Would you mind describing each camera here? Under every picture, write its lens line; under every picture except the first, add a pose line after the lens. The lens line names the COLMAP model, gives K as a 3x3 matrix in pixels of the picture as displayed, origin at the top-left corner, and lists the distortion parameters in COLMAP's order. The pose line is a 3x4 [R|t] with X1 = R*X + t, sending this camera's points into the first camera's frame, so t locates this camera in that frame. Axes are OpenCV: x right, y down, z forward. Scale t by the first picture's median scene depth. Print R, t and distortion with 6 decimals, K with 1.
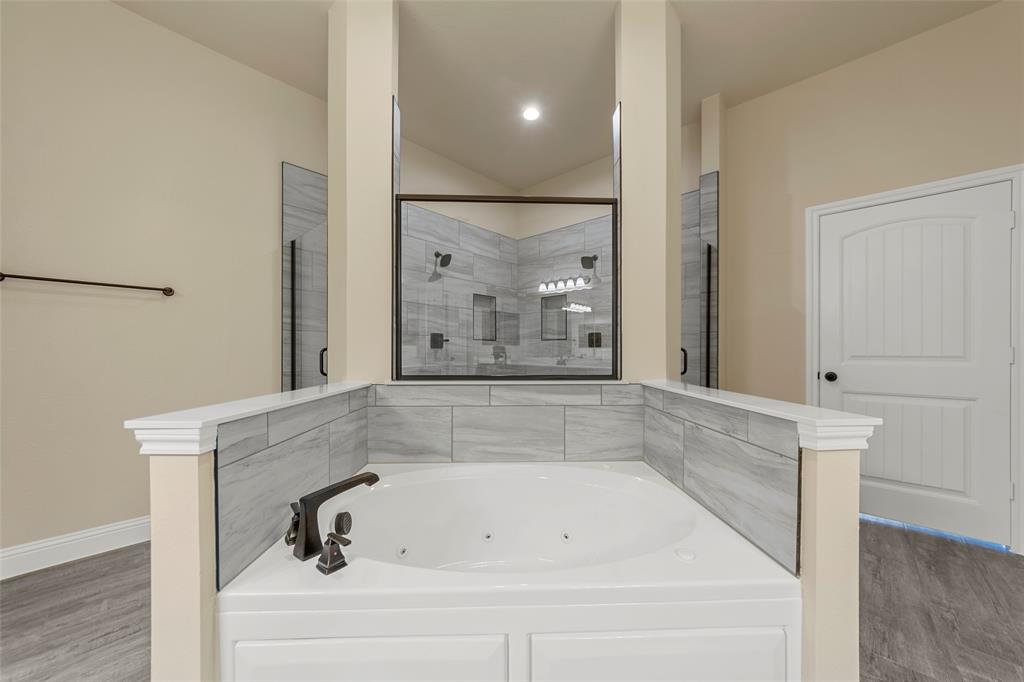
lens RADIAL K [[367.4, 0, 514.1], [0, 367.4, 349.8], [0, 0, 1]] dist [0.004699, 0.000059]
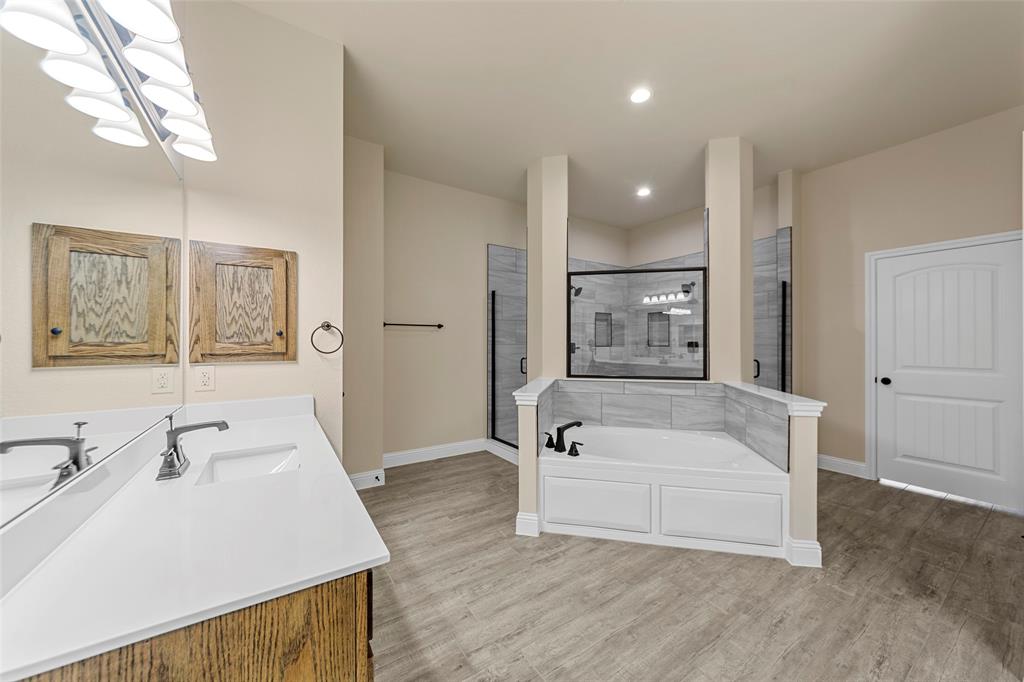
lens RADIAL K [[365.1, 0, 512.0], [0, 365.1, 341.0], [0, 0, 1]] dist [-0.001840, 0.000327]
pose [[0.968574, -0.001368, -0.248721, -0.114631], [0.001141, 0.999999, -0.001060, -0.070558], [0.248722, 0.000743, 0.968575, -0.595972]]
